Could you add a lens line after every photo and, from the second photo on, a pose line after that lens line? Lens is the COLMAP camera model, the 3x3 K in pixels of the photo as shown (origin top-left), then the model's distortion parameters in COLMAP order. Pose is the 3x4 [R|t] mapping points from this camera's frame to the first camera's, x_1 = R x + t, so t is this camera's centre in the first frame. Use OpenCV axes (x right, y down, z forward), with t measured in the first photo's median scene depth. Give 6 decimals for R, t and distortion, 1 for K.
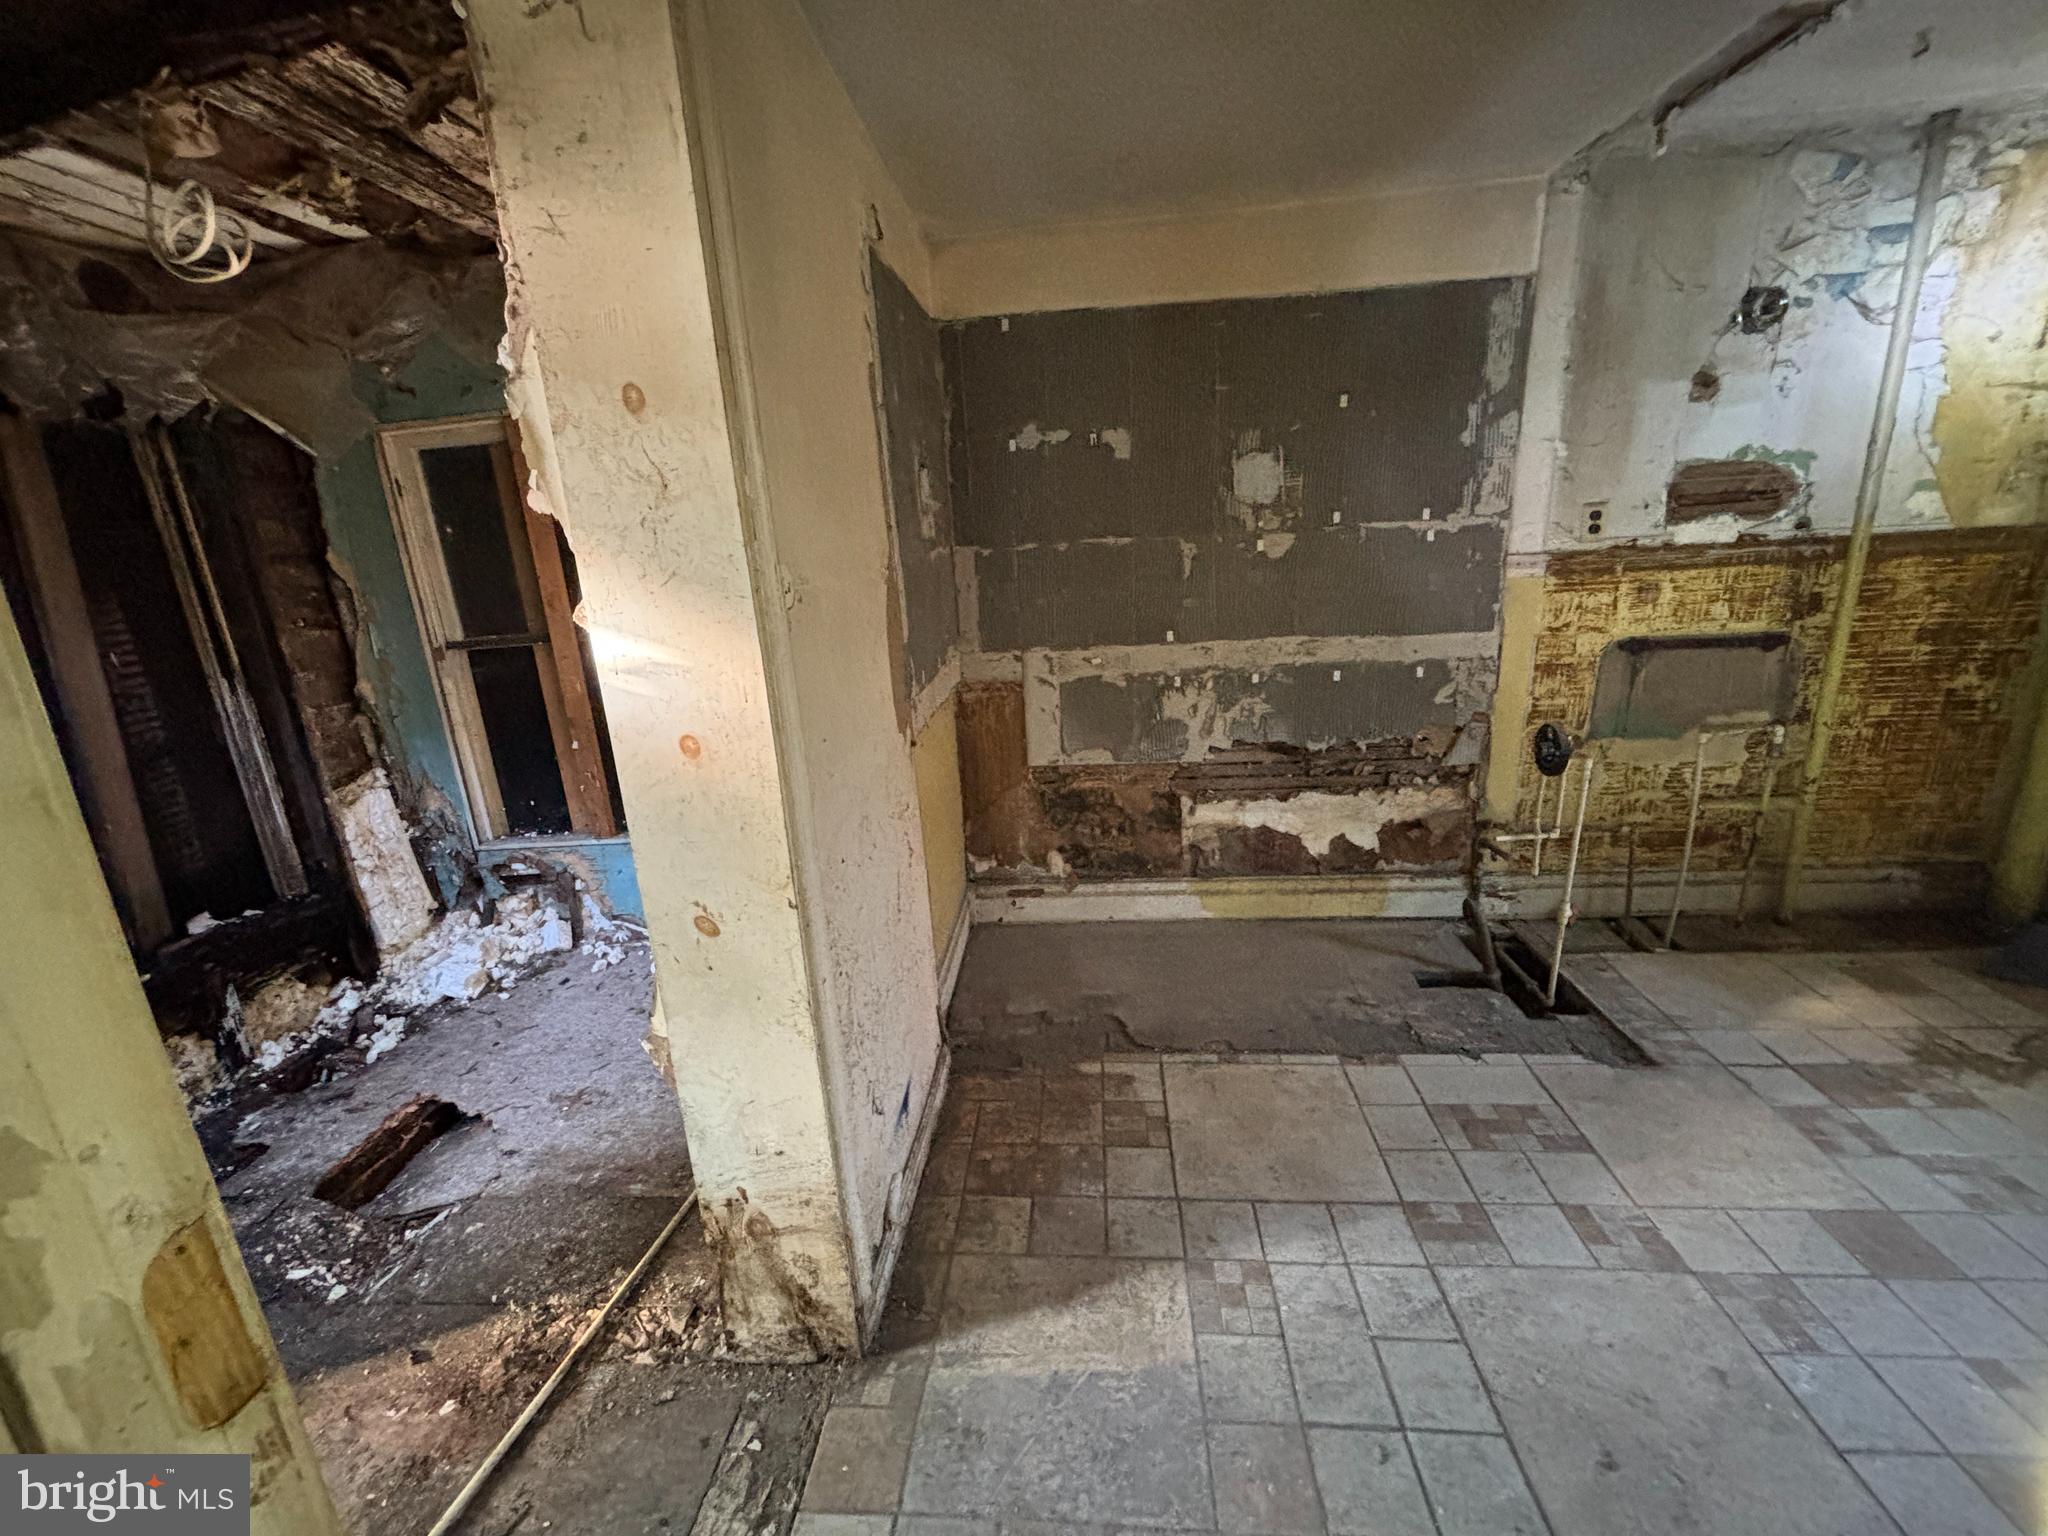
lens RADIAL K [[826.9, 0, 1021.5], [0, 826.9, 768.7], [0, 0, 1]] dist [0.001078, -0.002063]
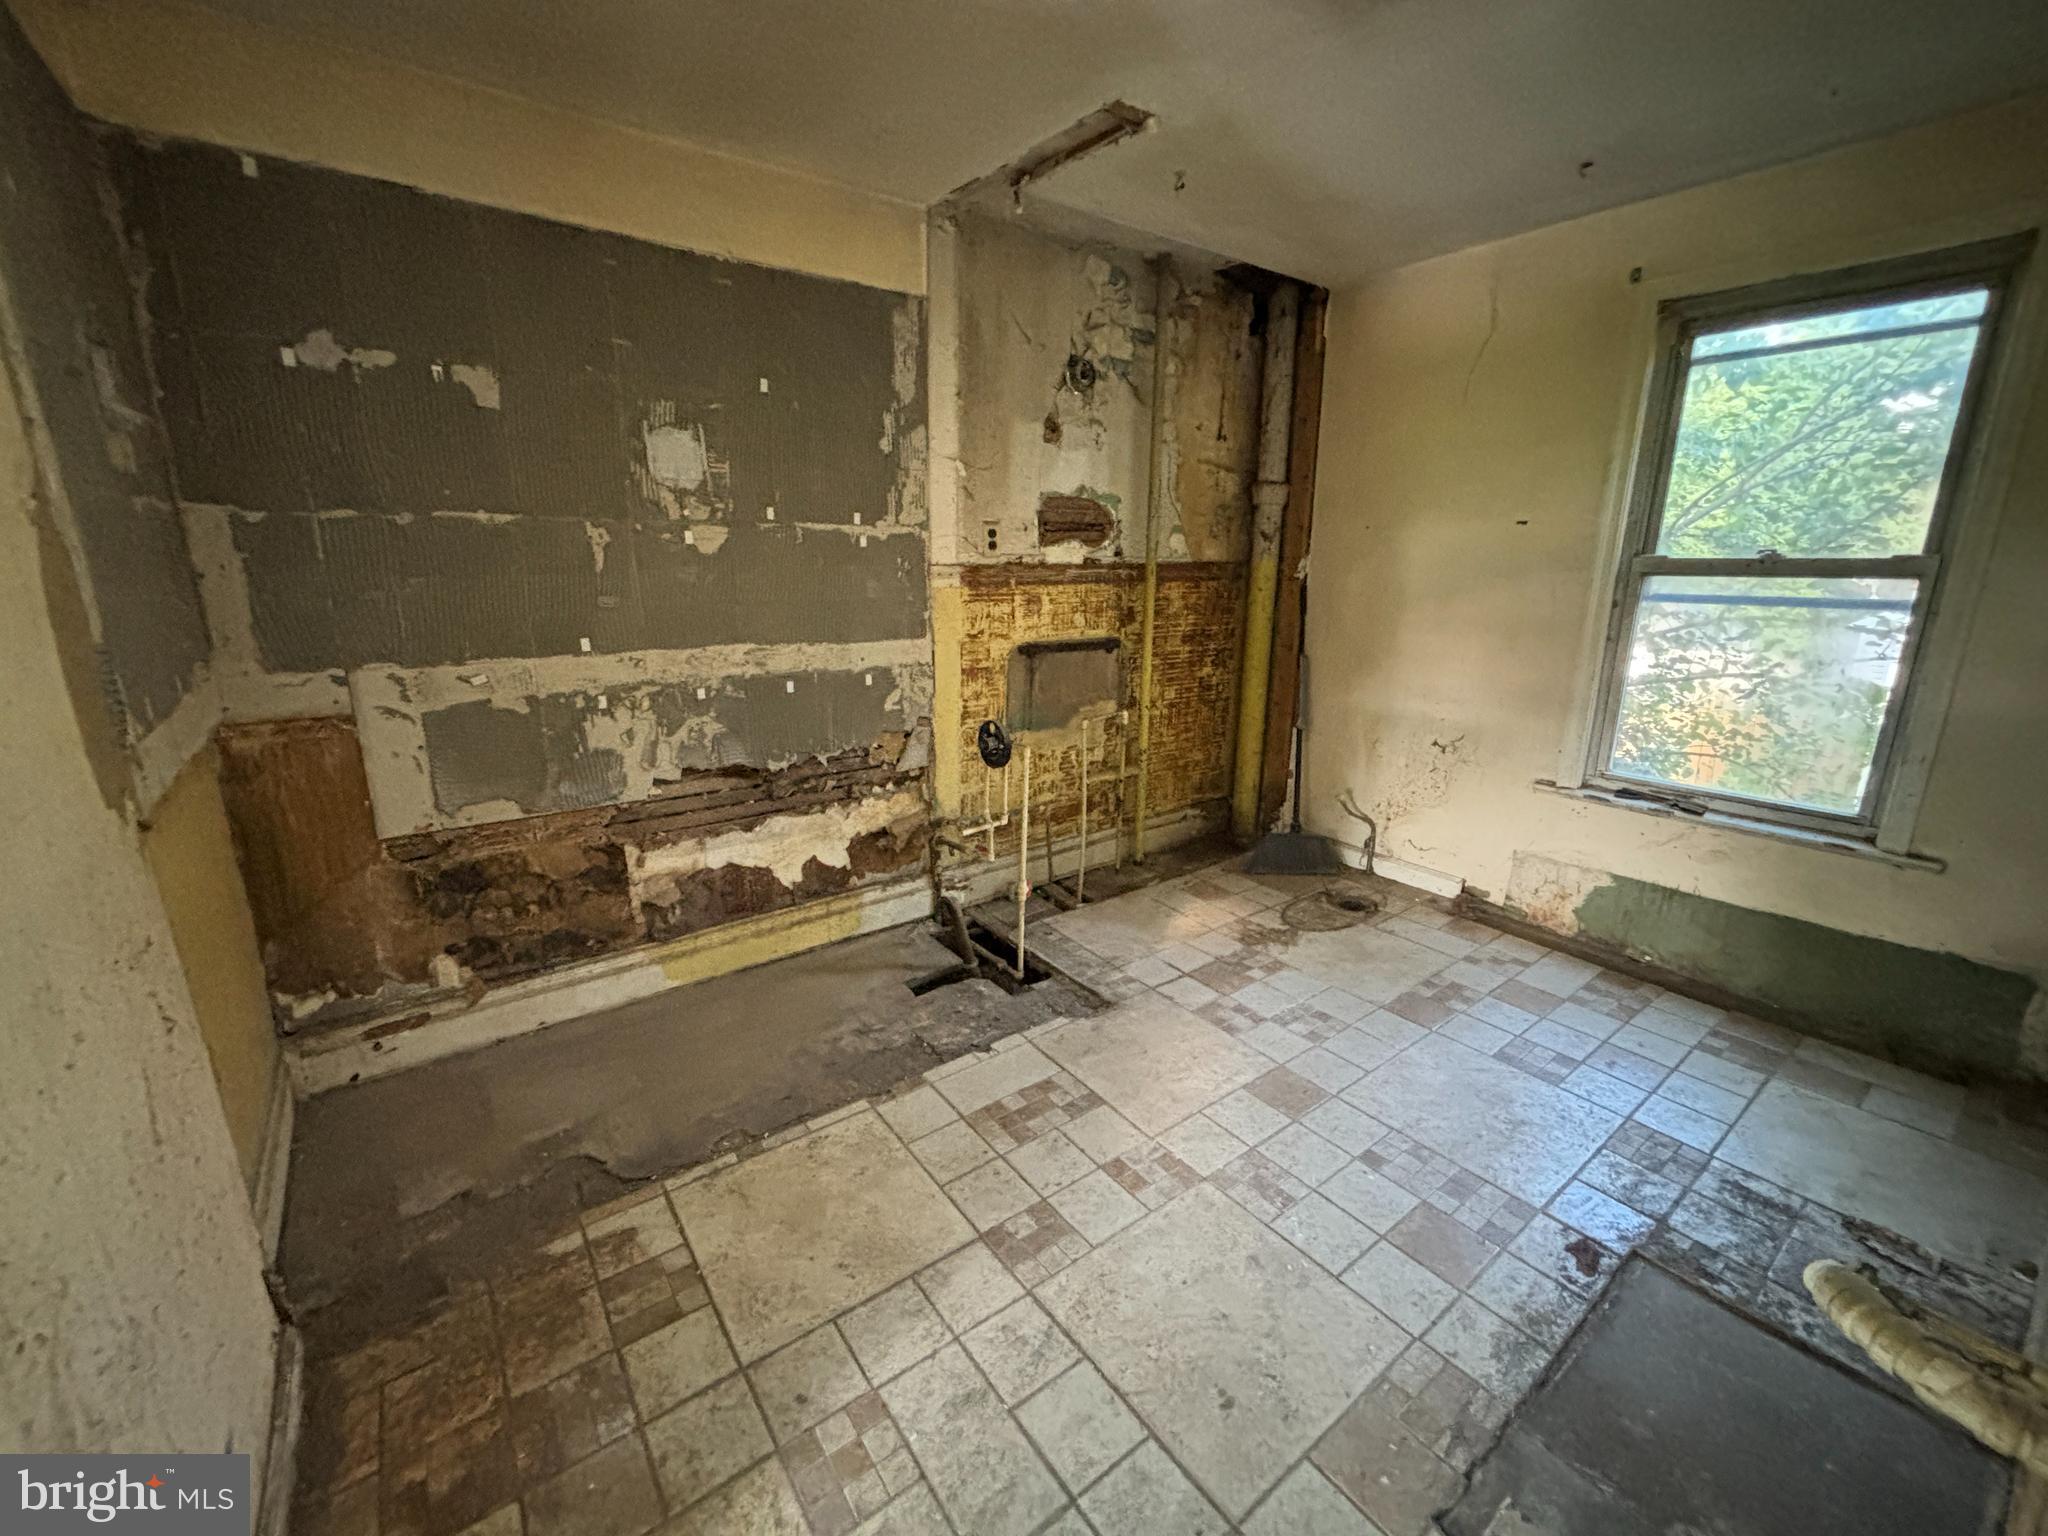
lens RADIAL K [[826.9, 0, 1024.4], [0, 826.9, 766.4], [0, 0, 1]] dist [0.001078, -0.002063]
pose [[0.746137, -0.105908, 0.657316, -0.039687], [0.132635, 0.991123, 0.009134, 0.001435], [-0.652448, 0.080368, 0.753560, 0.155836]]
